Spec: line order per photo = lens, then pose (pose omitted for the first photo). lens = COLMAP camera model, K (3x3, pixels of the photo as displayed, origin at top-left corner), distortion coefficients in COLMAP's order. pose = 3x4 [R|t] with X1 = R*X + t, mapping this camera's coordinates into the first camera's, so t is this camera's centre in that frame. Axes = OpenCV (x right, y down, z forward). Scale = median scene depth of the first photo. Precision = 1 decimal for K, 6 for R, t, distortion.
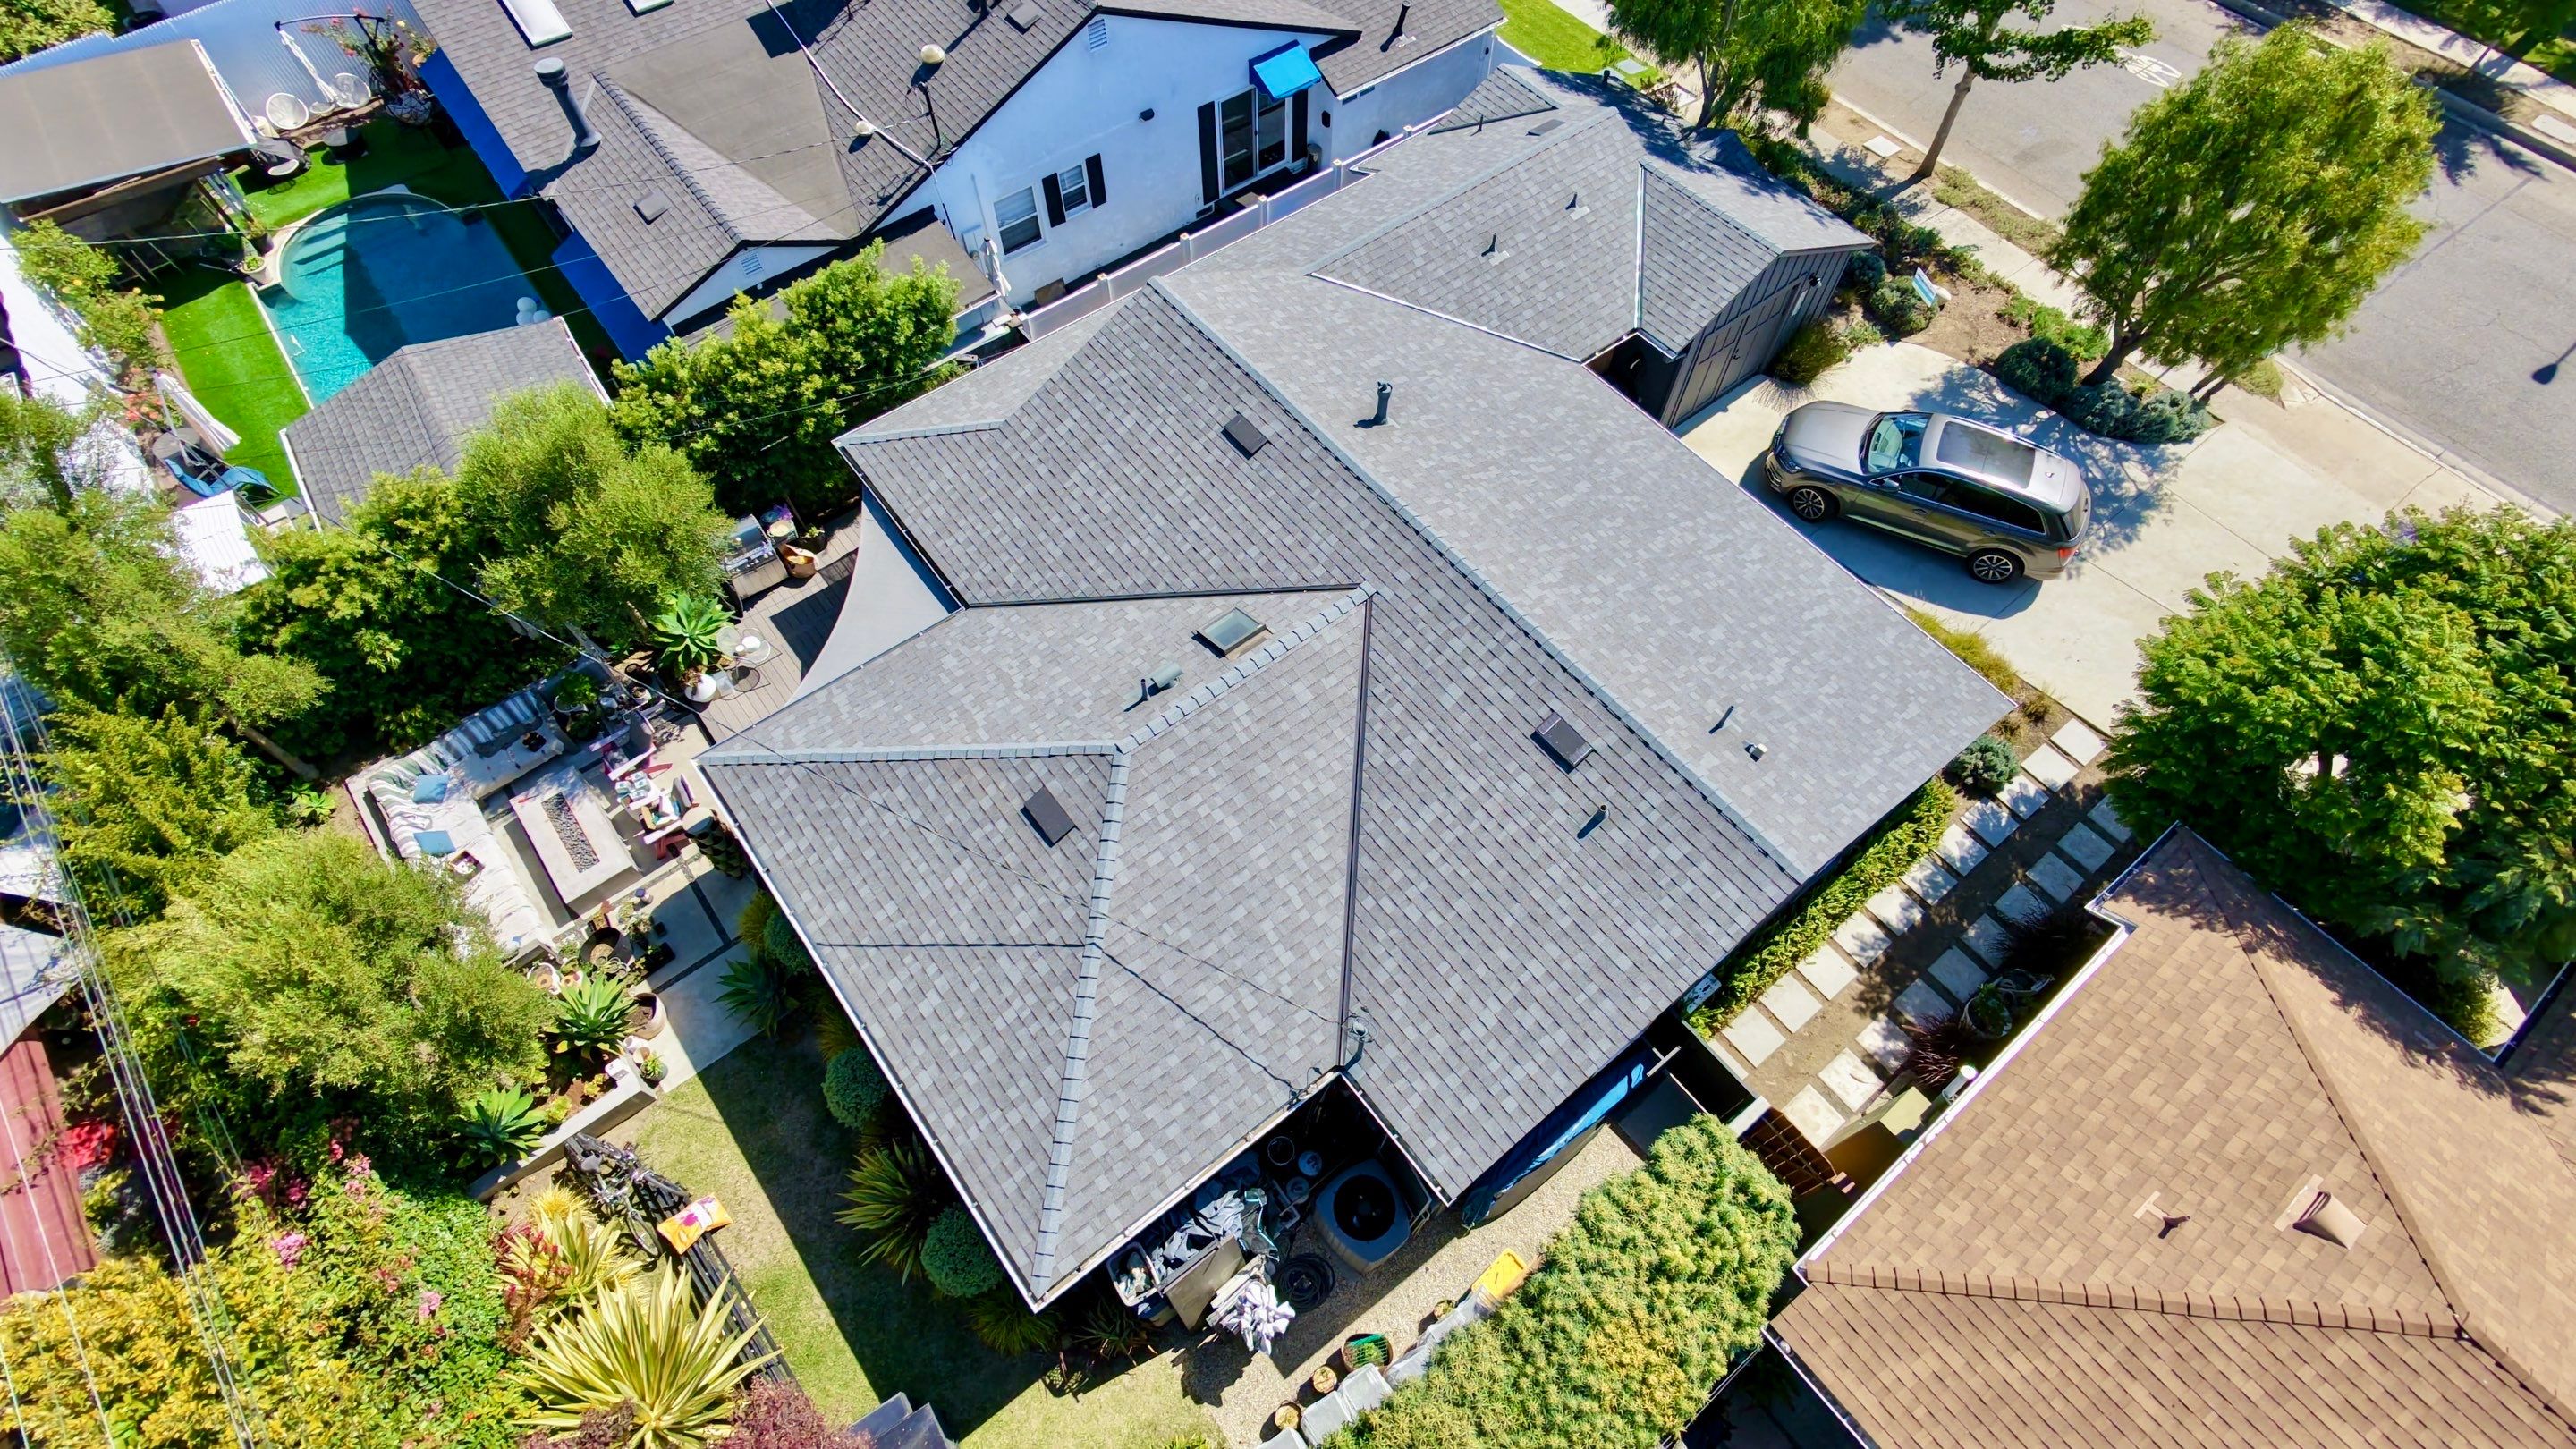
lens RADIAL K [[1230.2, 0, 1293.1], [0, 1230.2, 724.4], [0, 0, 1]] dist [-0.000517, 0.001020]
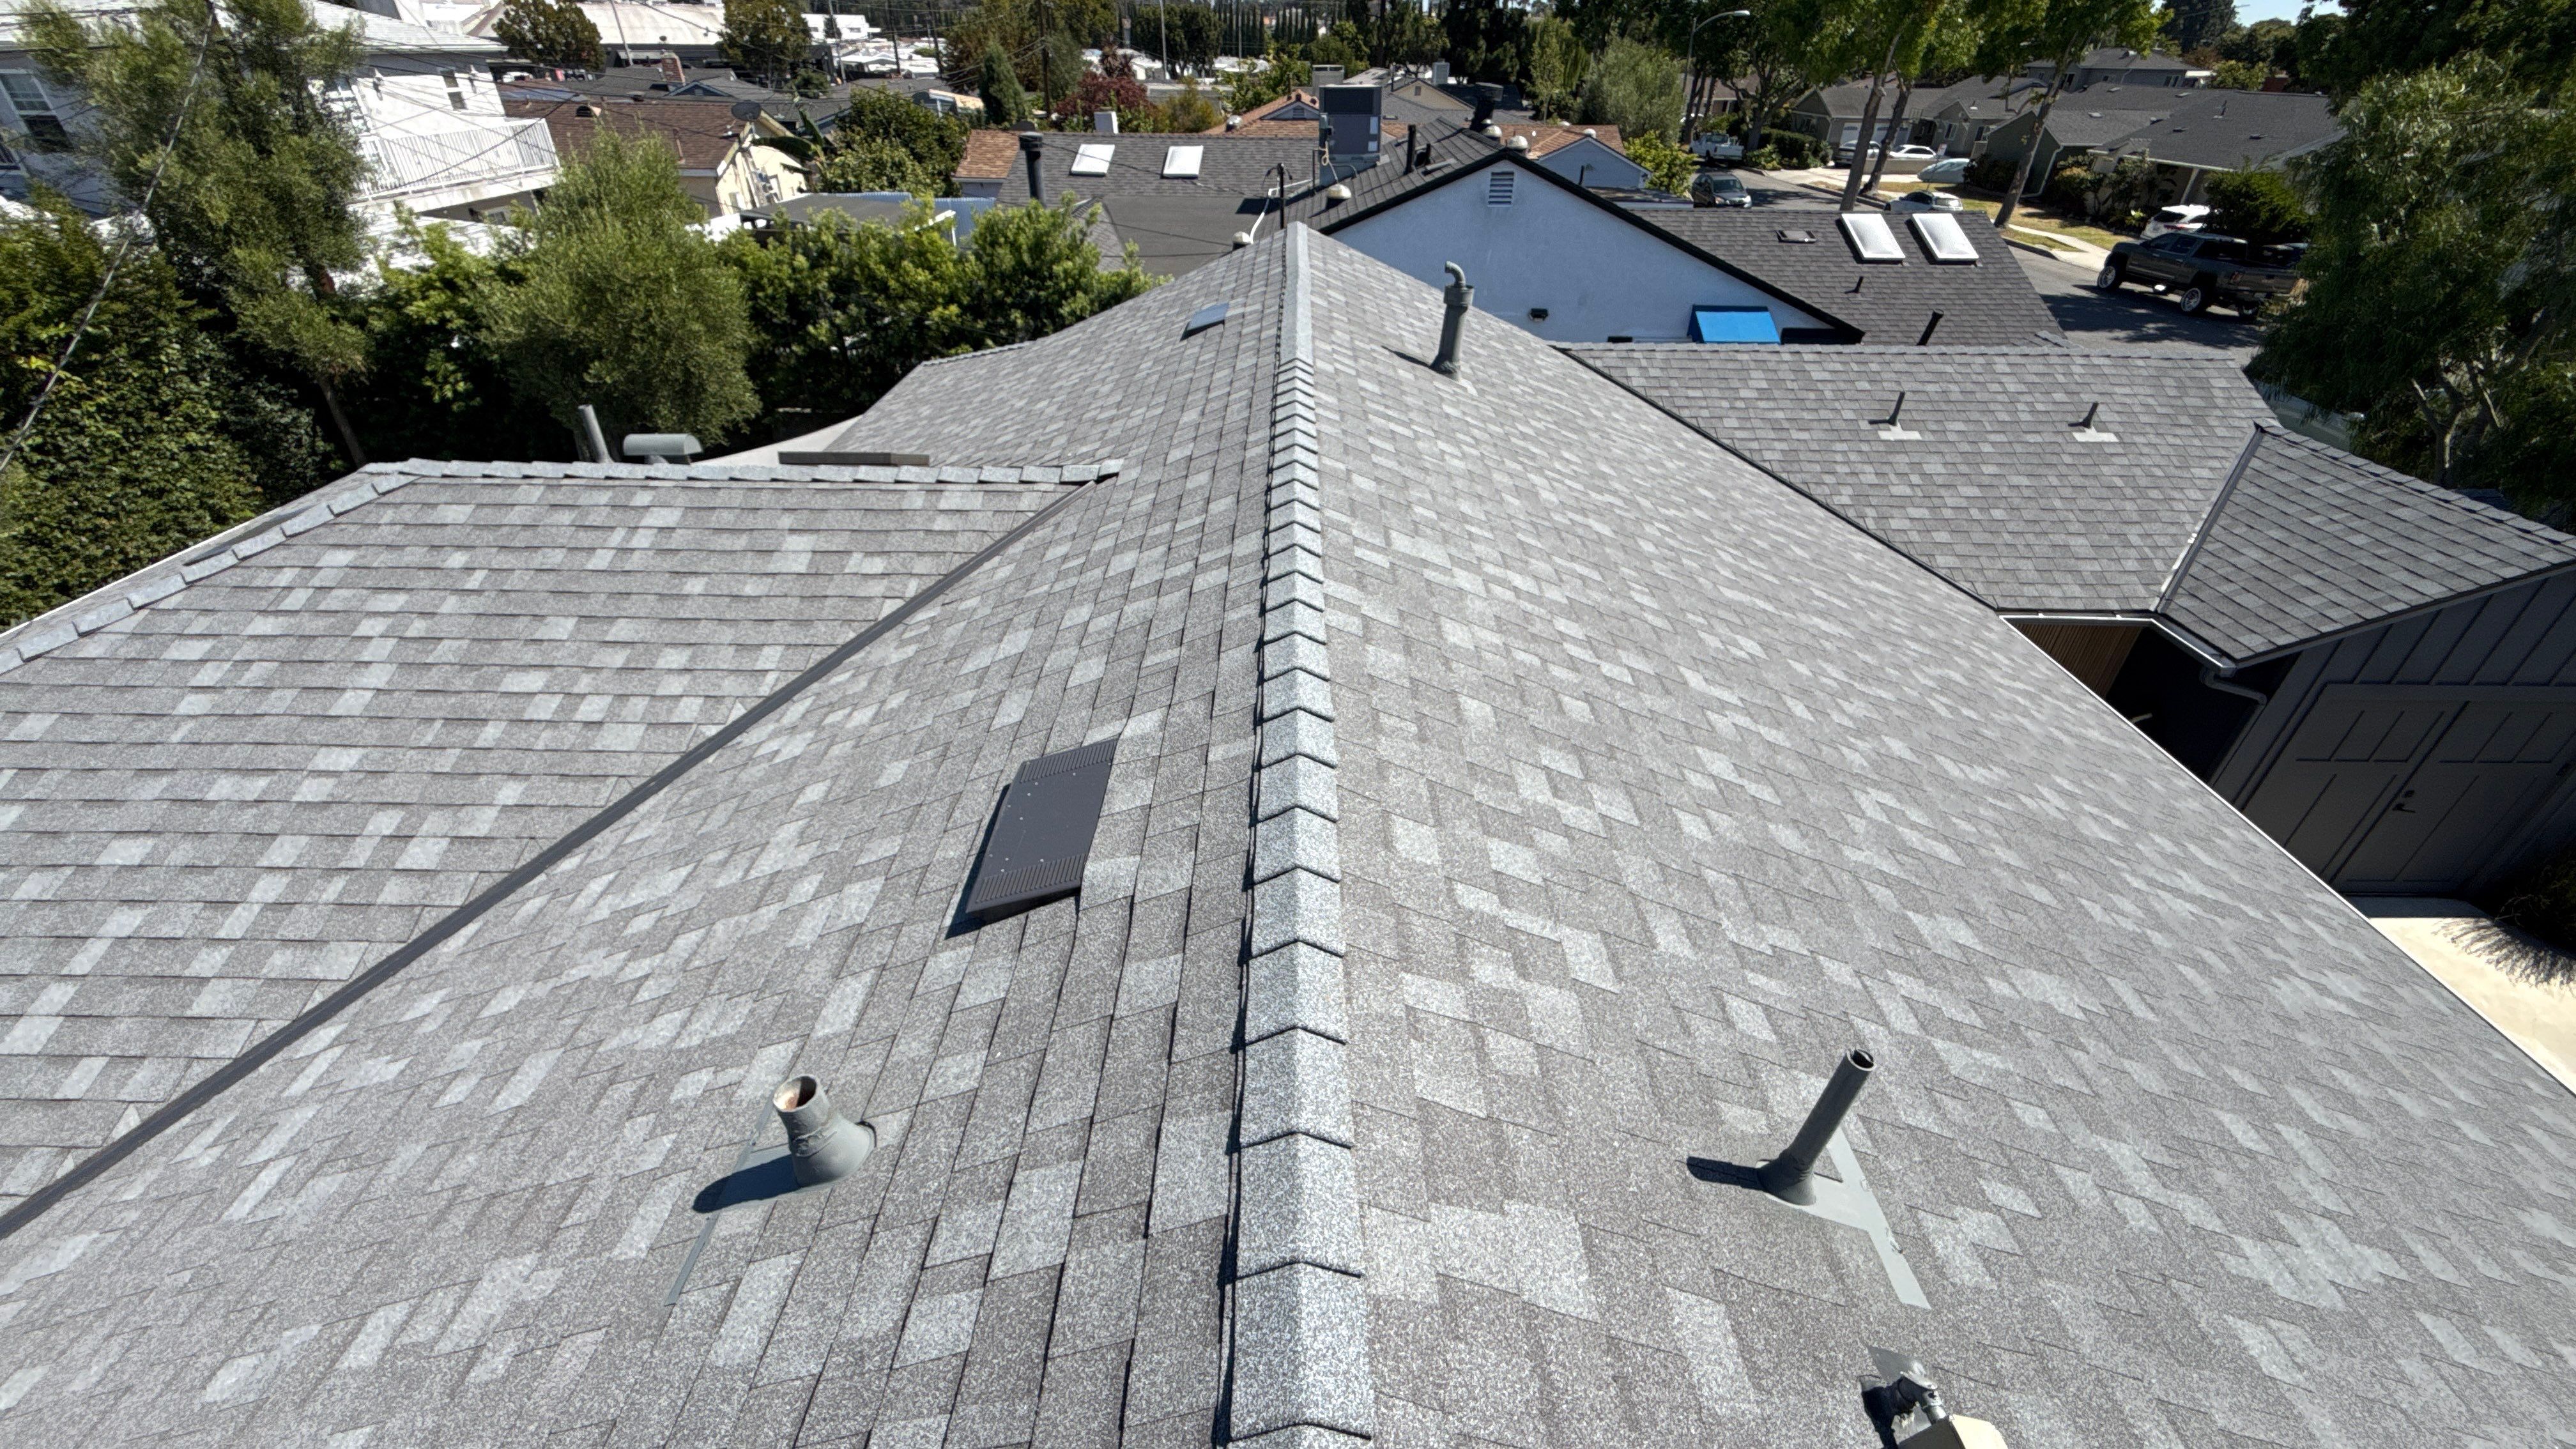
lens RADIAL K [[1026.9, 0, 1295.2], [0, 1026.9, 727.1], [0, 0, 1]] dist [-0.000704, 0.000405]
pose [[0.781934, 0.346292, -0.518325, 0.244108], [-0.536255, 0.797623, -0.276093, 0.018730], [0.317819, 0.493841, 0.809390, 0.584653]]
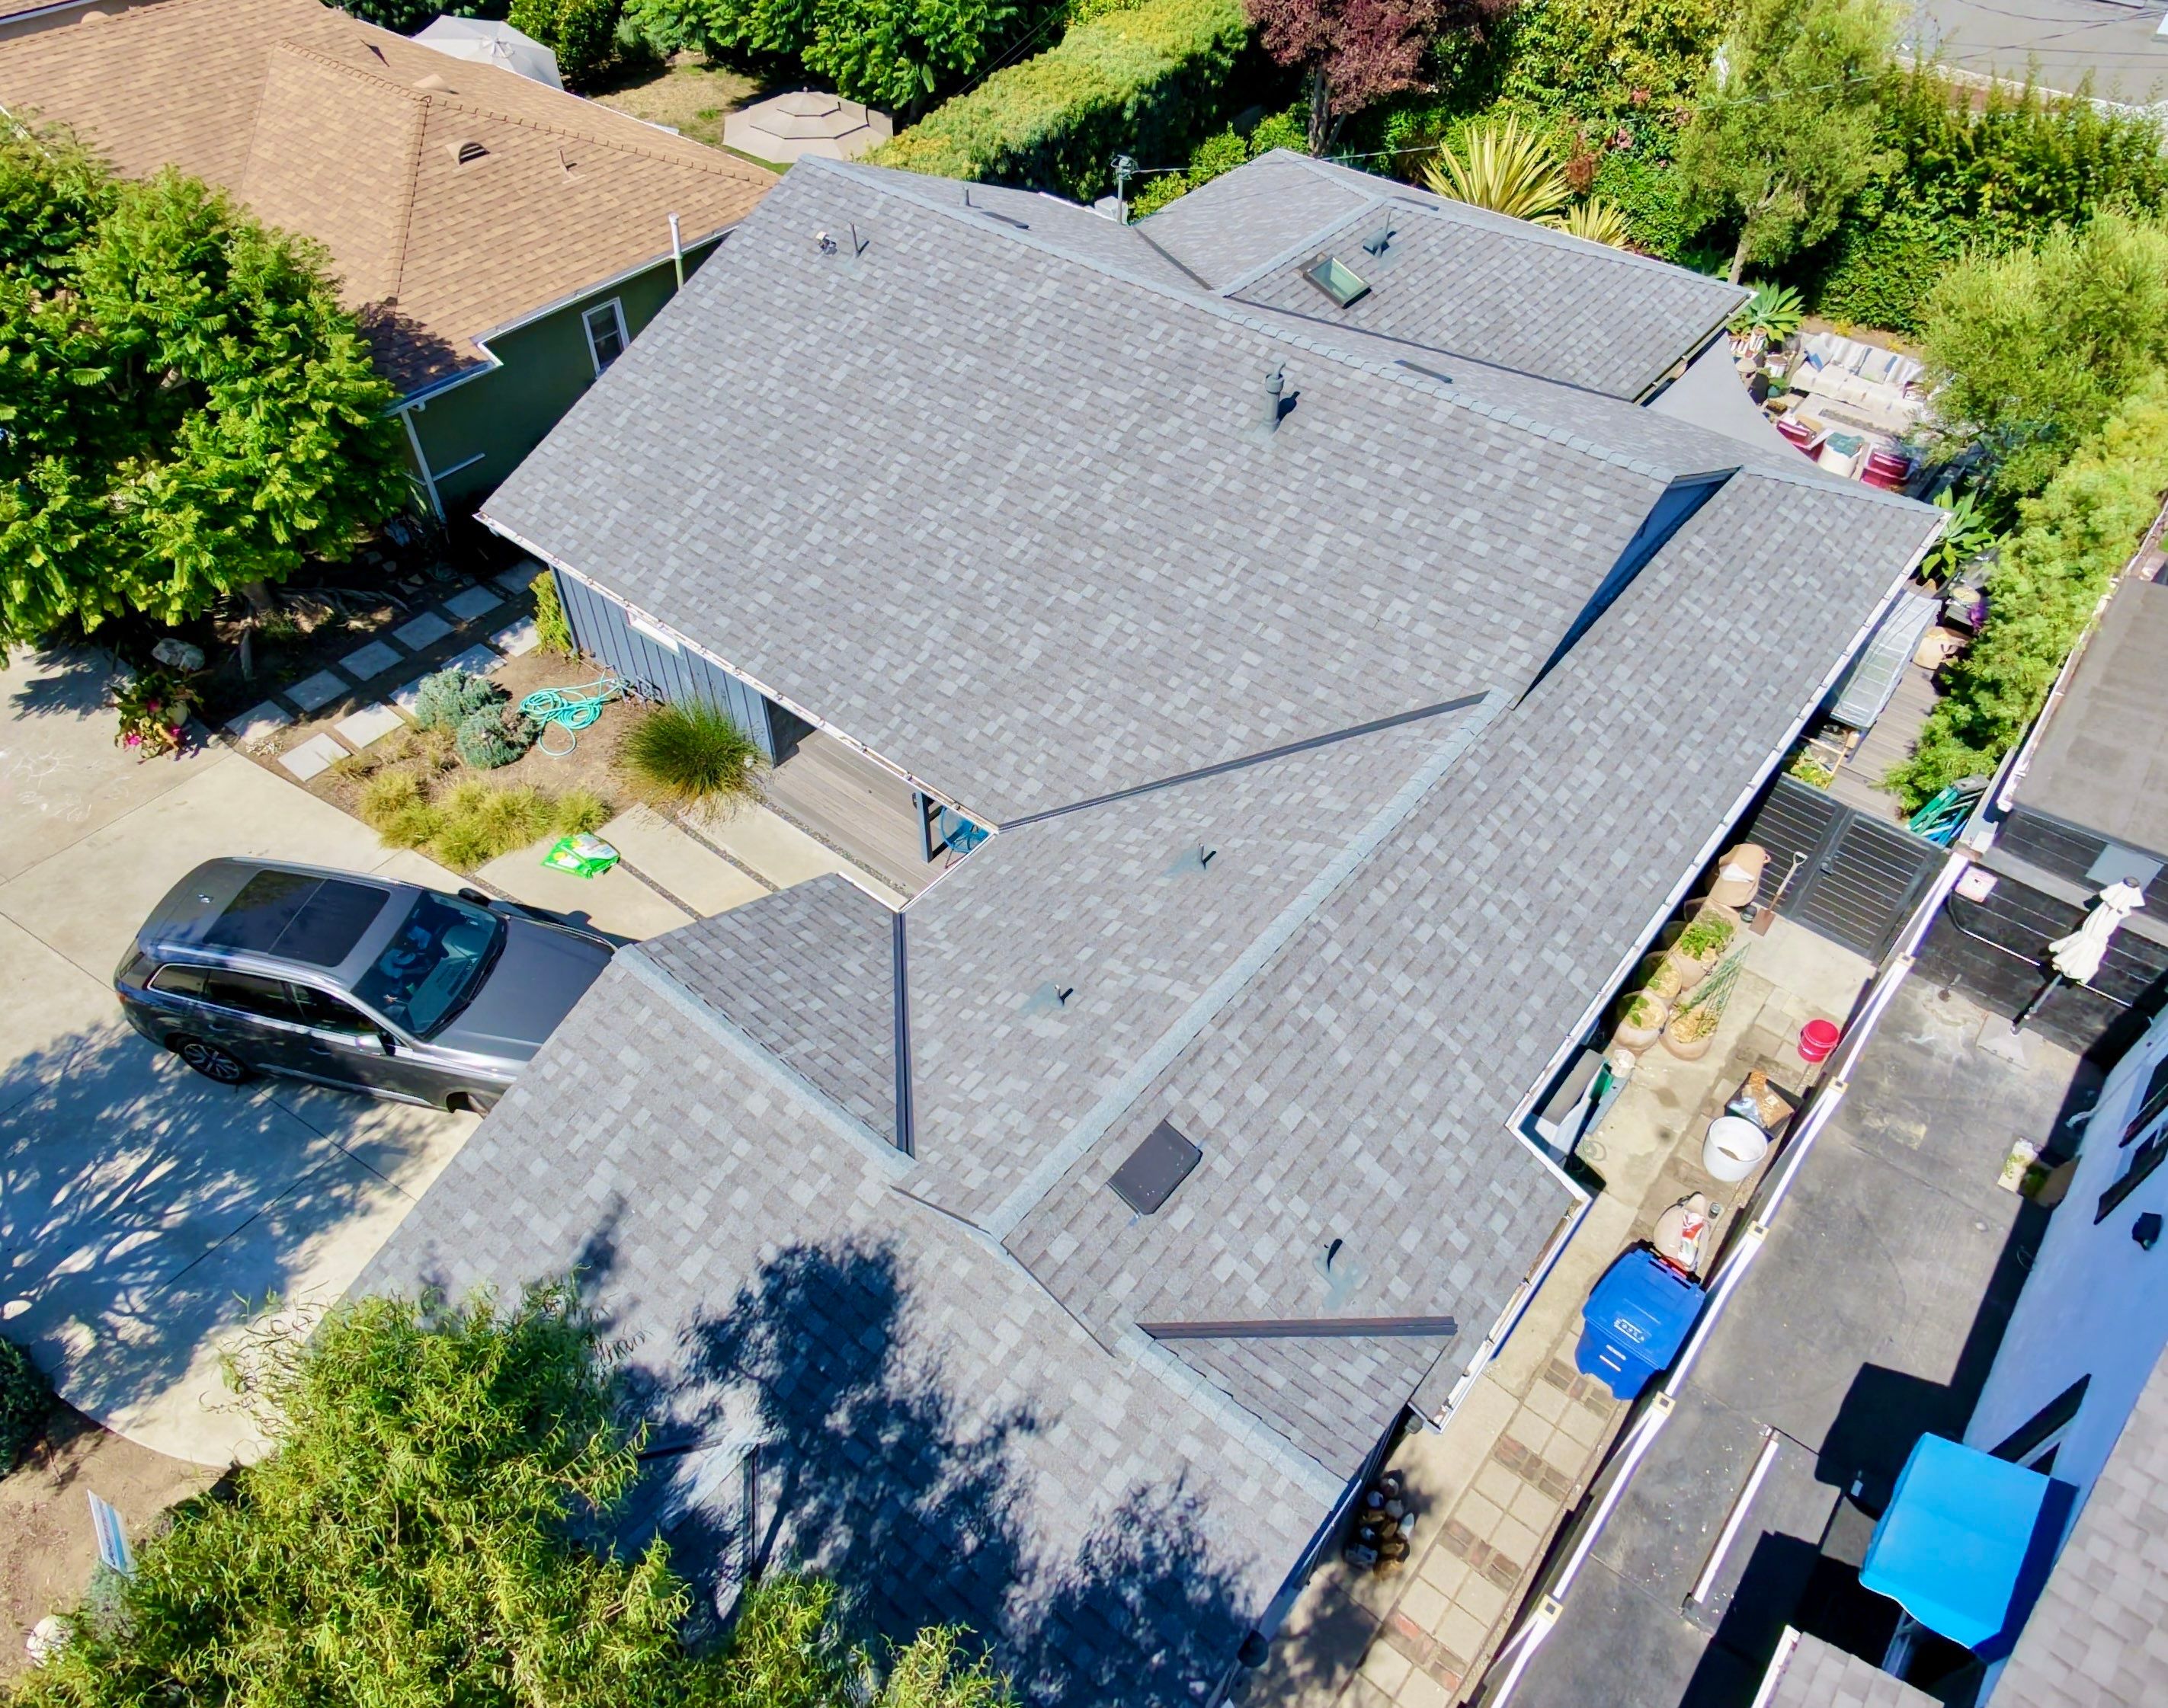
lens RADIAL K [[1464.6, 0, 1063.9], [0, 1464.6, 851.3], [0, 0, 1]] dist [-0.009690, 0.001808]
pose [[-0.977089, 0.143764, -0.156937, 0.313368], [-0.189463, -0.251611, 0.949103, -0.956739], [0.096959, 0.957091, 0.273084, 0.821612]]
